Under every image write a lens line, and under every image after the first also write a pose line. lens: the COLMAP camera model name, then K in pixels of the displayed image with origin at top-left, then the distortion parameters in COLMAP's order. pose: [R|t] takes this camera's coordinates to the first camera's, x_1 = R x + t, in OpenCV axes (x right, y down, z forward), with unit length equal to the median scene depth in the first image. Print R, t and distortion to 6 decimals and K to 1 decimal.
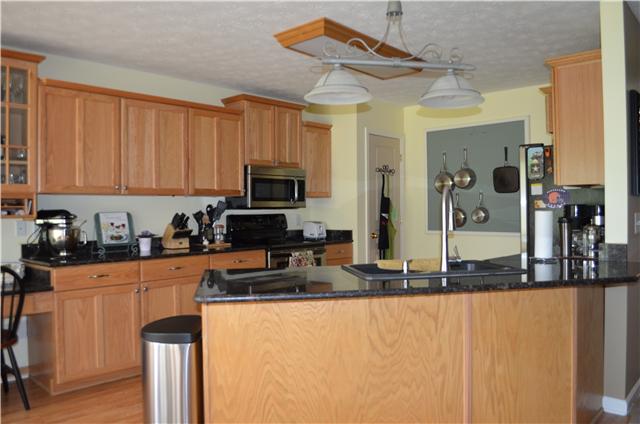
lens RADIAL K [[501.4, 0, 320.0], [0, 501.4, 212.0], [0, 0, 1]] dist [-0.067790, -0.004622]
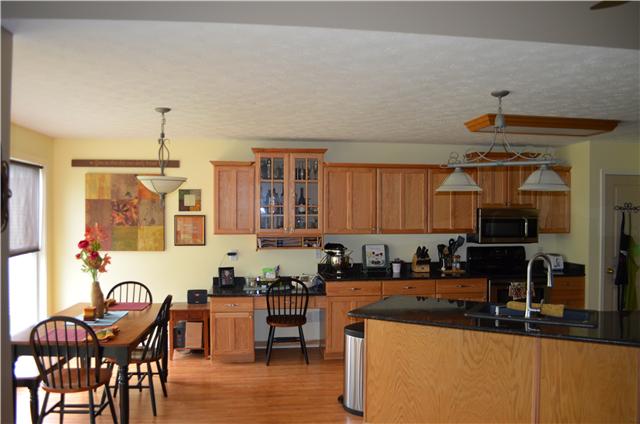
lens RADIAL K [[501.4, 0, 320.0], [0, 501.4, 212.0], [0, 0, 1]] dist [-0.067790, -0.004622]
pose [[0.766395, 0.012504, -0.642248, 0.417444], [-0.012985, 0.999908, 0.003973, -0.102439], [0.642238, 0.005294, 0.766487, -0.245029]]
